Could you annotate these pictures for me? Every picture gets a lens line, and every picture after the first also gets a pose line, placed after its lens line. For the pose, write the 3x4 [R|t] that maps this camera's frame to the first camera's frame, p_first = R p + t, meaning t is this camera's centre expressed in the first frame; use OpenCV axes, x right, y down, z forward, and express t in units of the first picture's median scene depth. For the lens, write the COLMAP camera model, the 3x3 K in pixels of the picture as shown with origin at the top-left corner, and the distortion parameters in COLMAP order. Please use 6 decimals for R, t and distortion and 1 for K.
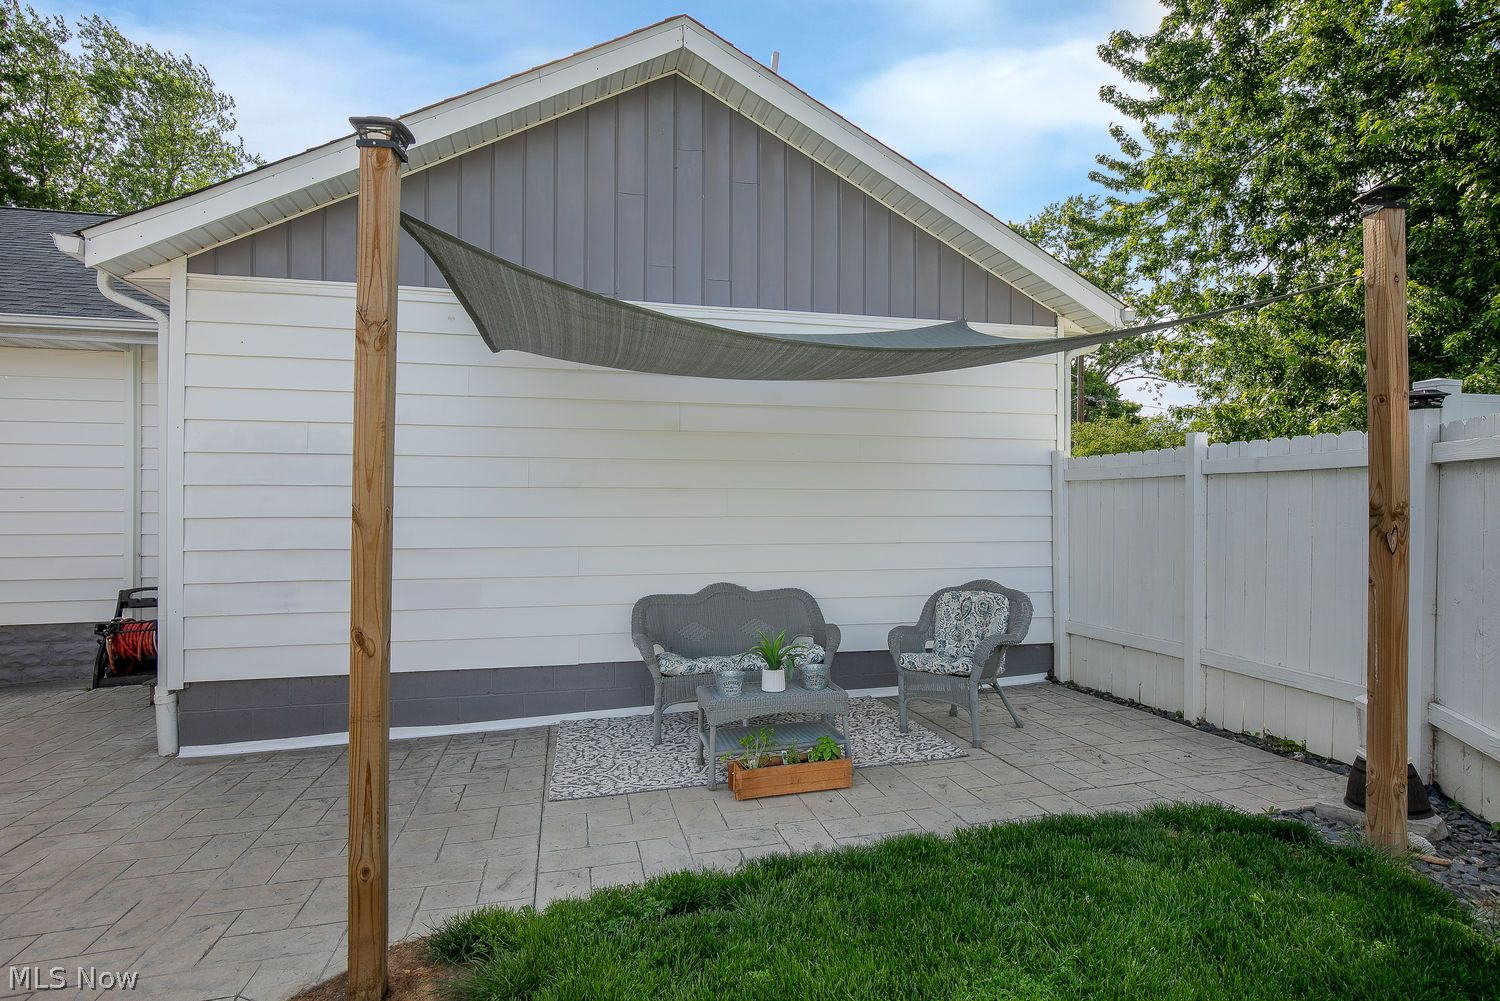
lens RADIAL K [[770.5, 0, 750.0], [0, 770.5, 500.5], [0, 0, 1]] dist [0.000524, 0.000828]
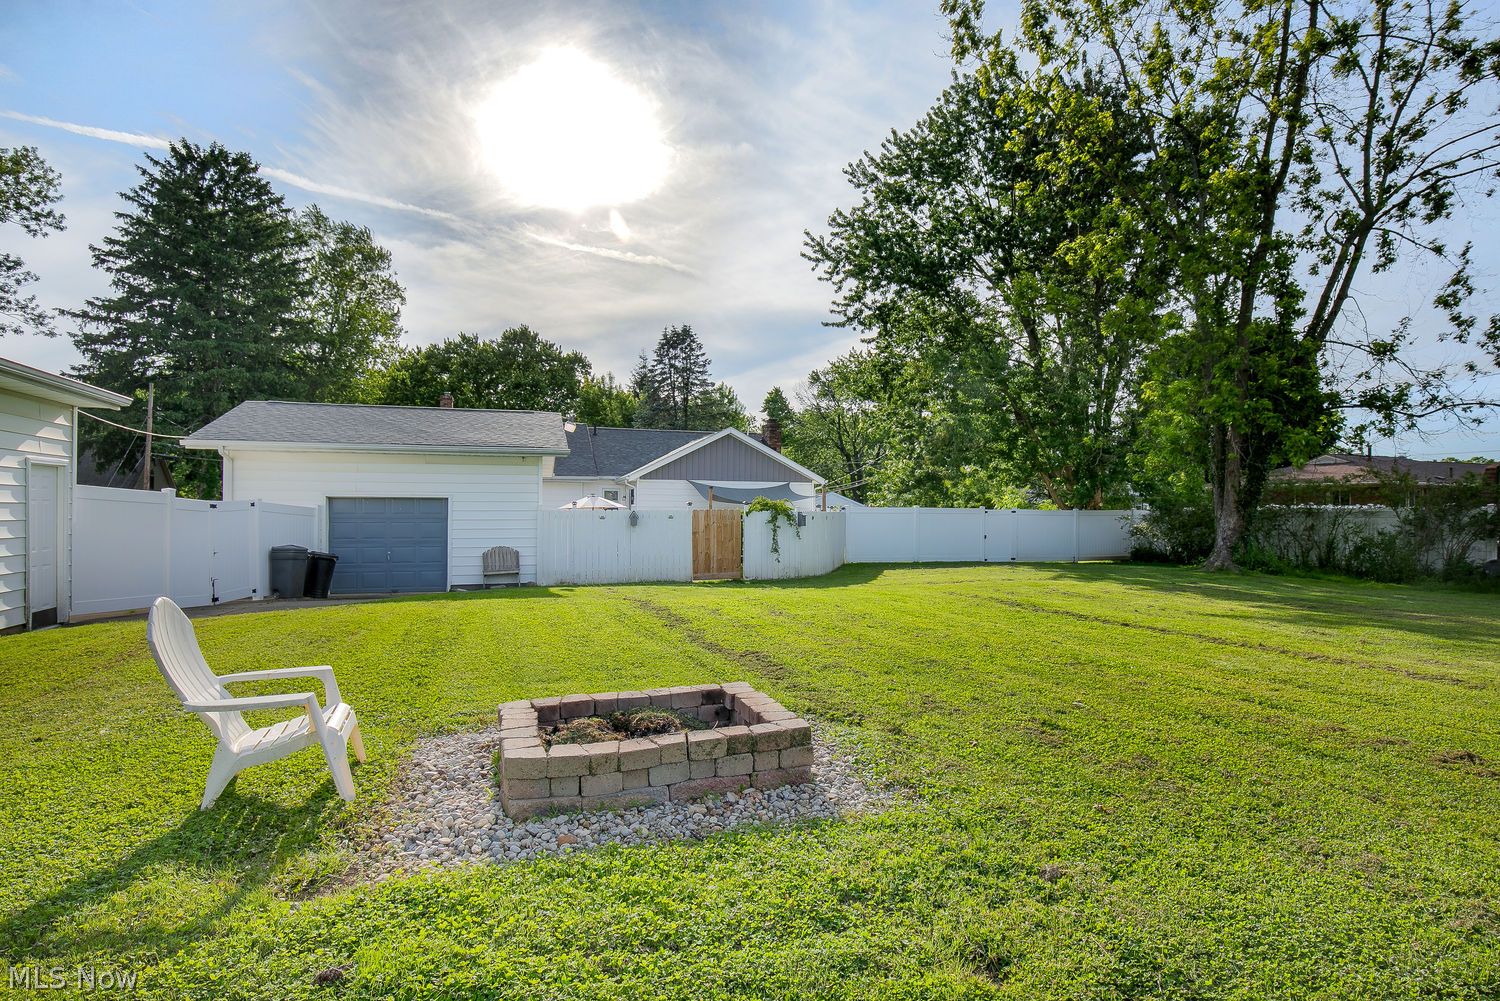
lens RADIAL K [[818.5, 0, 745.8], [0, 818.5, 515.9], [0, 0, 1]] dist [-0.018936, -0.000086]
pose [[0.999733, 0.001276, 0.023078, -0.121565], [-0.001265, 0.999999, -0.000488, -0.036886], [-0.023078, 0.000459, 0.999734, -4.958993]]
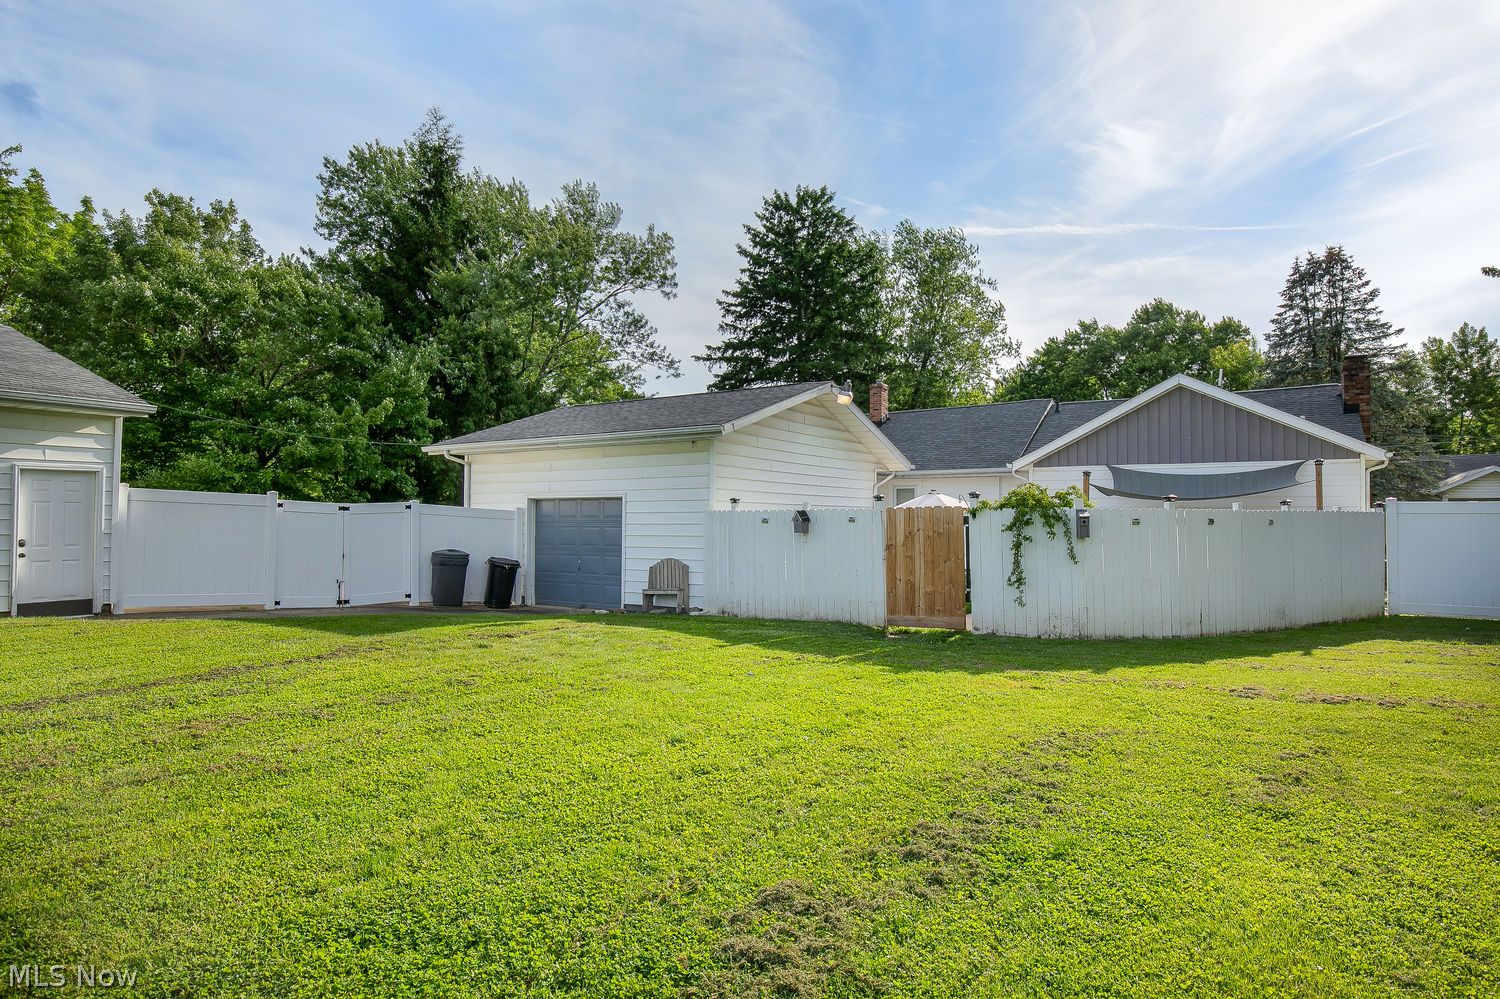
lens RADIAL K [[818.5, 0, 745.8], [0, 818.5, 514.9], [0, 0, 1]] dist [-0.018936, -0.000086]
pose [[0.677784, -0.006151, -0.735235, 1.270767], [-0.003056, 0.999933, -0.011183, -0.018255], [0.735254, 0.009826, 0.677720, -2.787964]]
